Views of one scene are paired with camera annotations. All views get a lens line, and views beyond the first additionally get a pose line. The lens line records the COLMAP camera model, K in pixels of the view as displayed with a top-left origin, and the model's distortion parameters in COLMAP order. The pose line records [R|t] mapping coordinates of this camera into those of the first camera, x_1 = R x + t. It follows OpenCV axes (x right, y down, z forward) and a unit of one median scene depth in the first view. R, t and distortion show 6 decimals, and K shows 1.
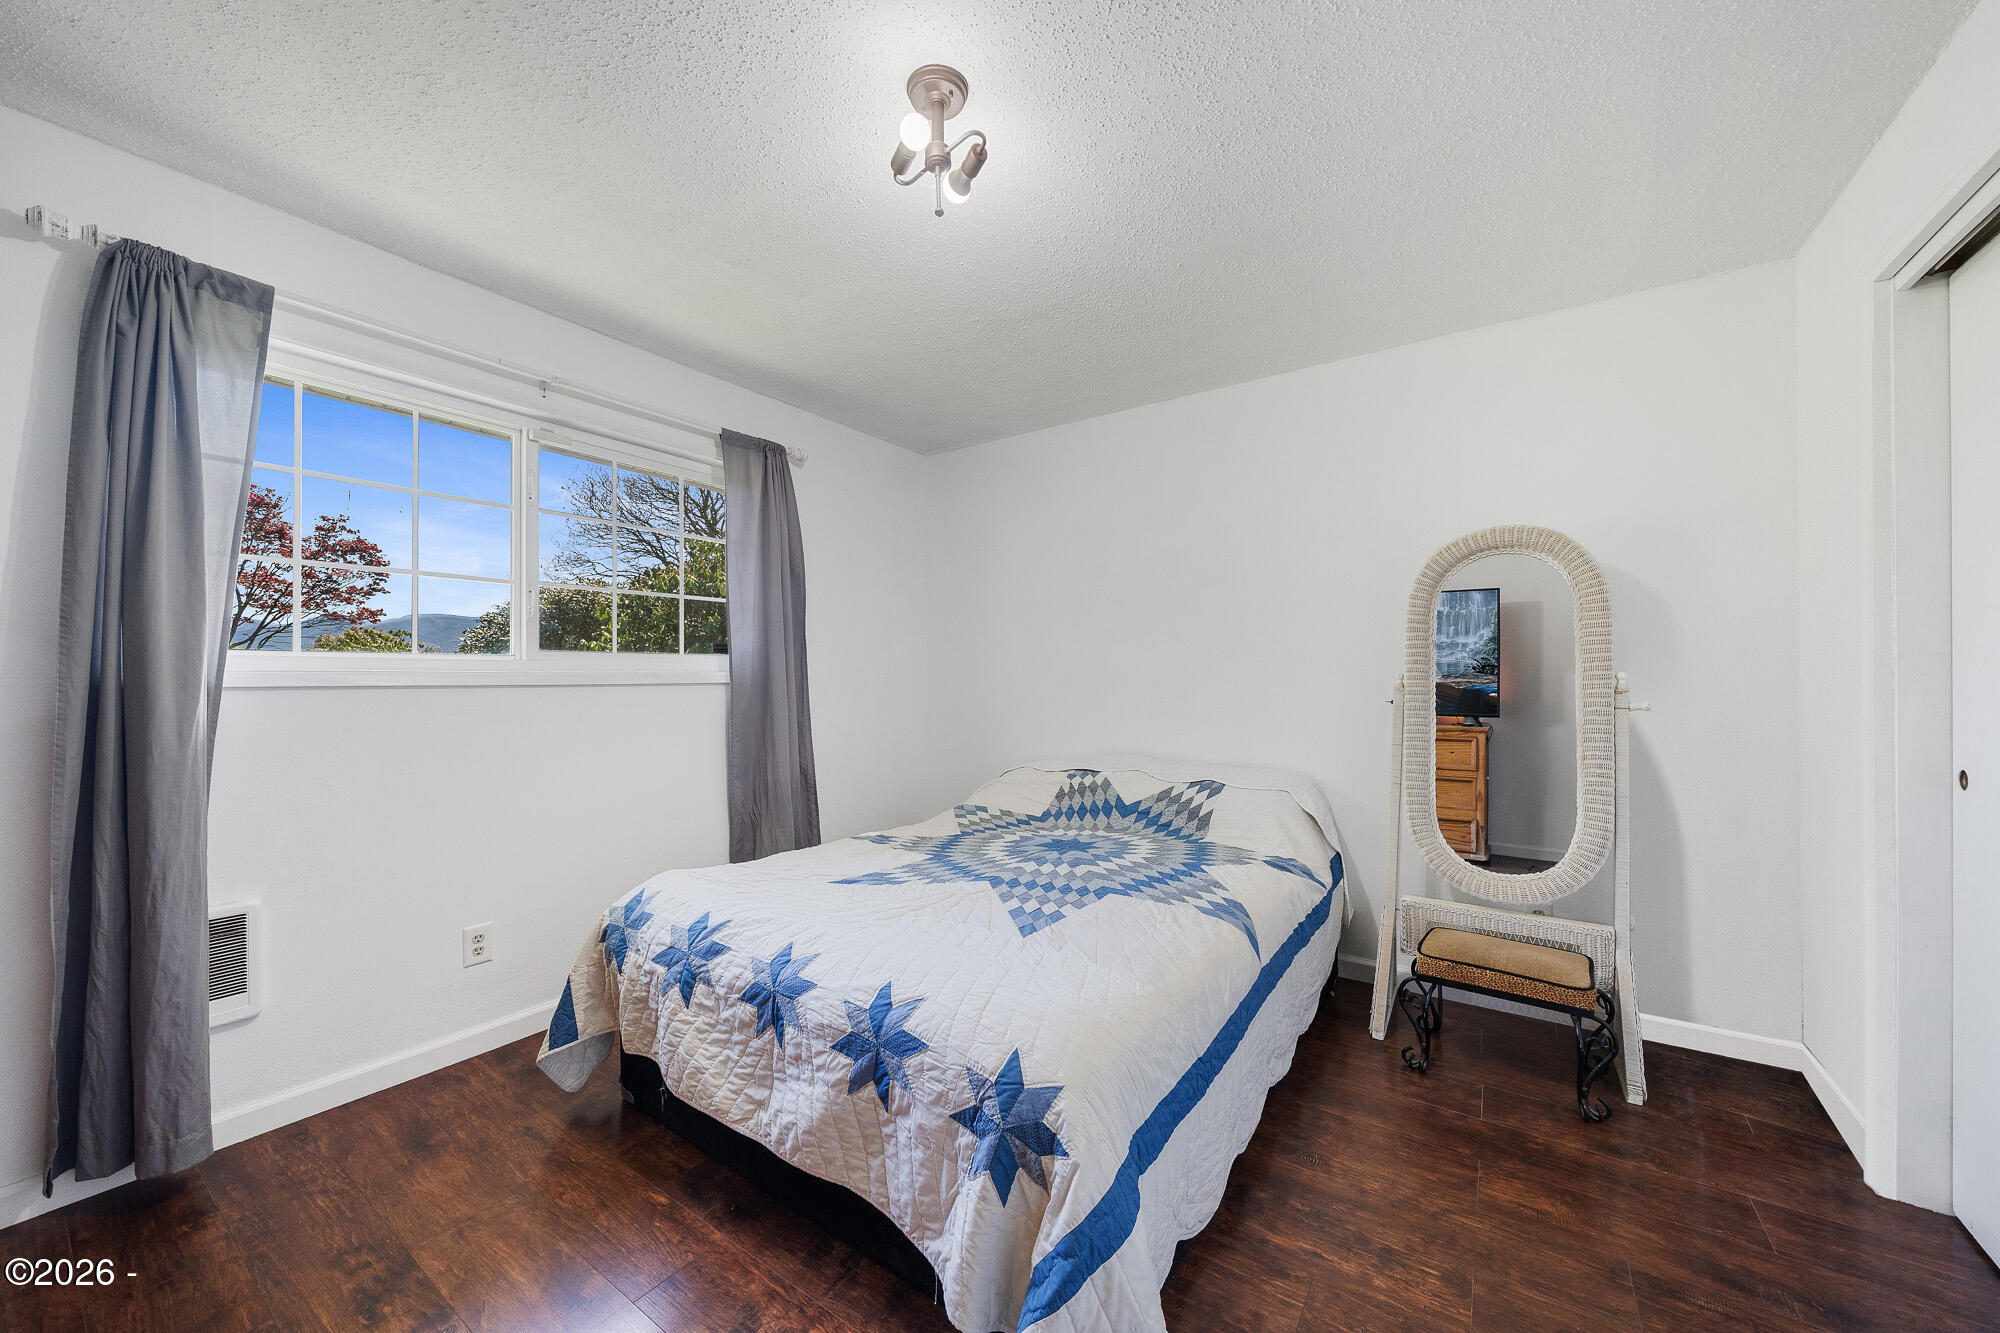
lens RADIAL K [[730.8, 0, 994.5], [0, 730.8, 678.9], [0, 0, 1]] dist [0.002700, 0.000449]
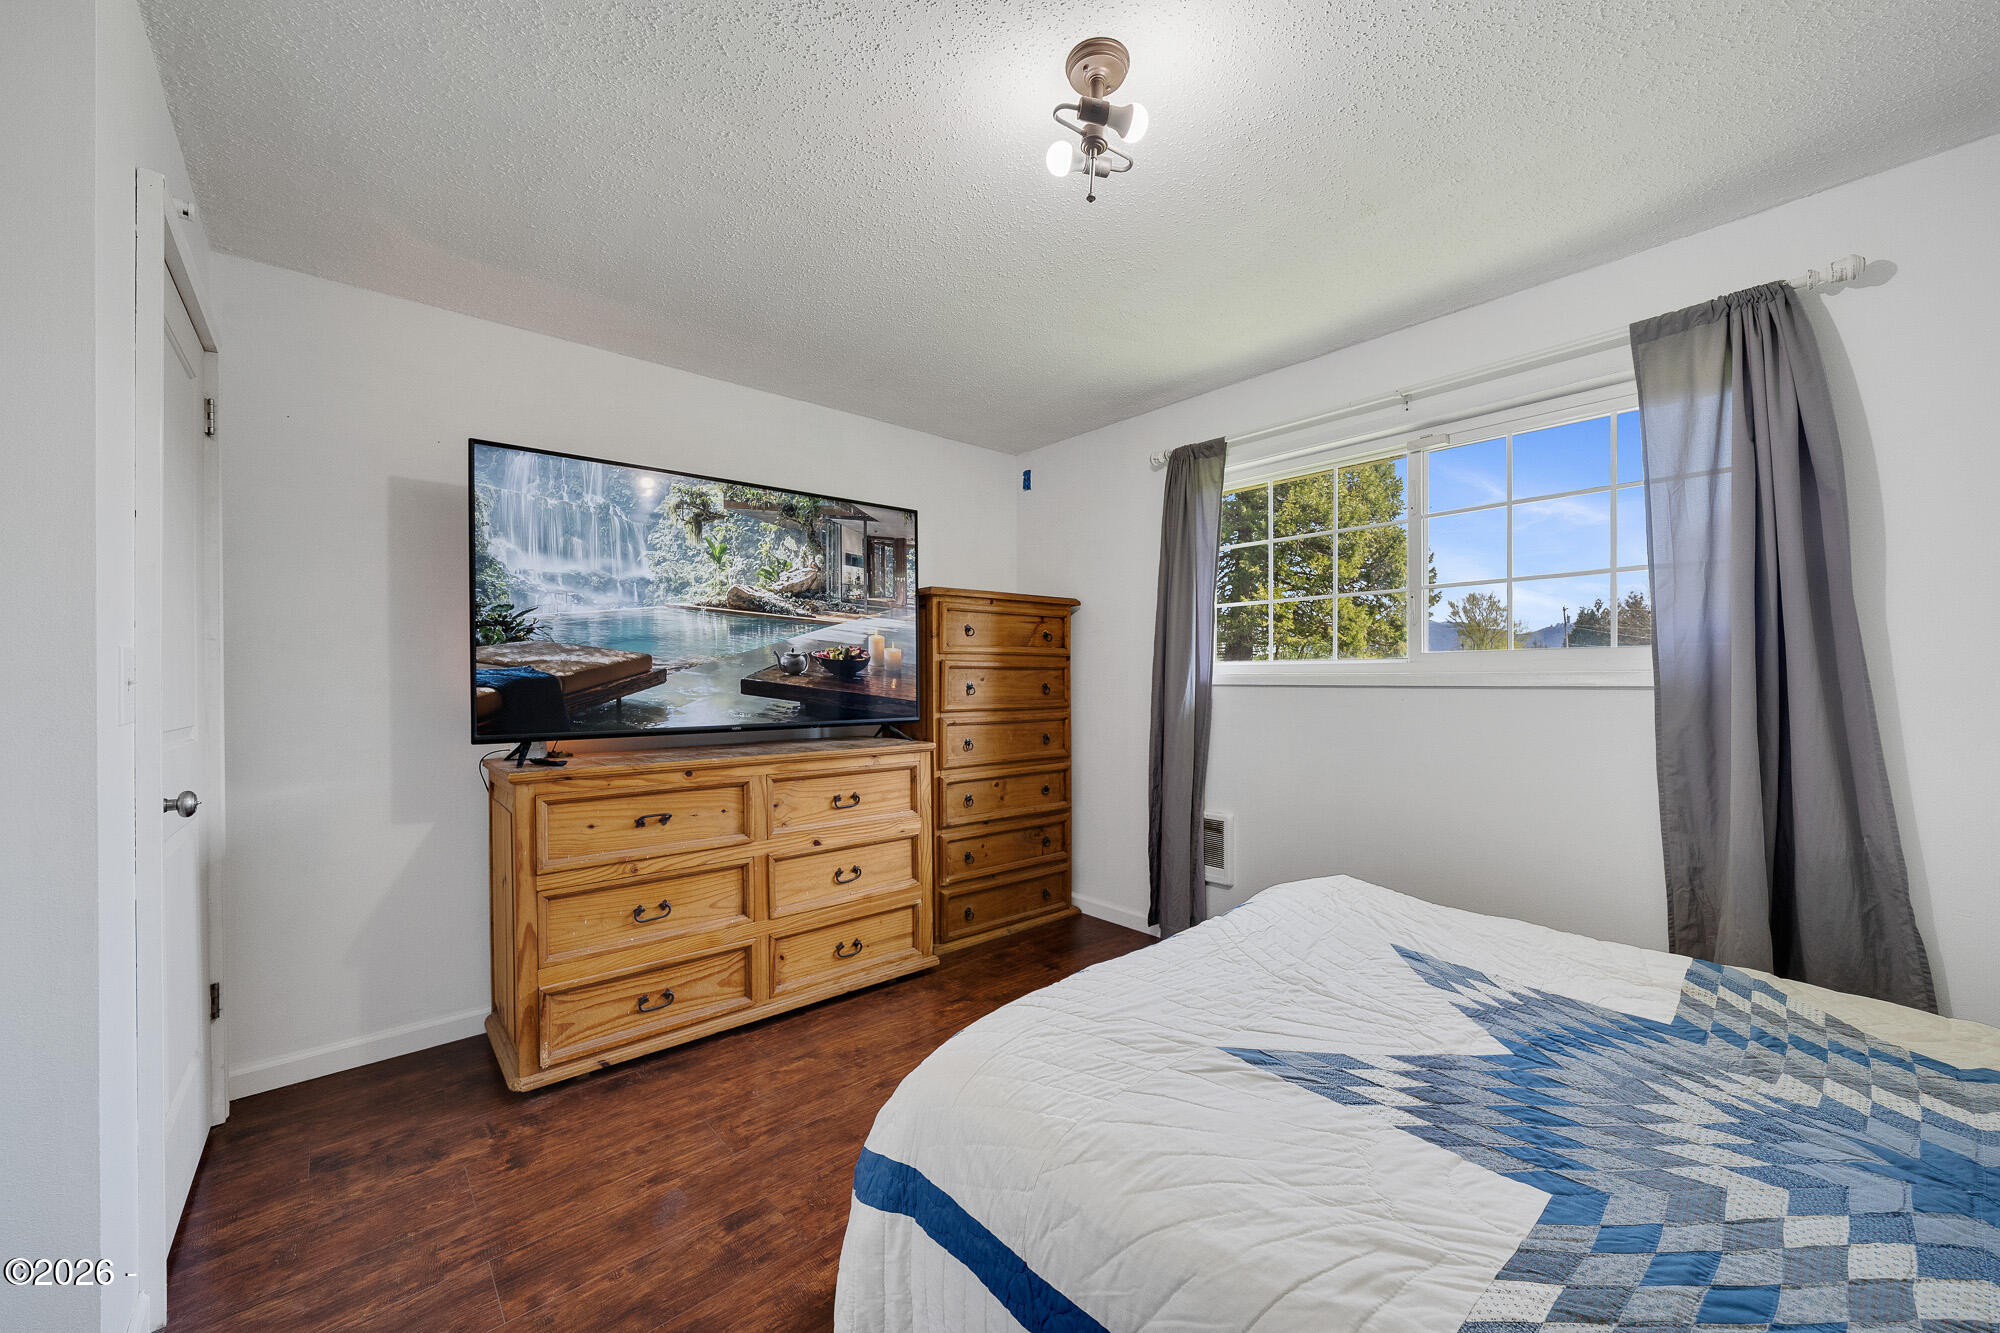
lens RADIAL K [[767.3, 0, 1003.3], [0, 767.3, 674.3], [0, 0, 1]] dist [-0.000606, -0.000065]
pose [[-0.243755, -0.004339, -0.969827, 0.584564], [-0.001539, 0.999990, -0.004087, -0.002063], [0.969836, 0.000496, -0.243759, 0.708740]]
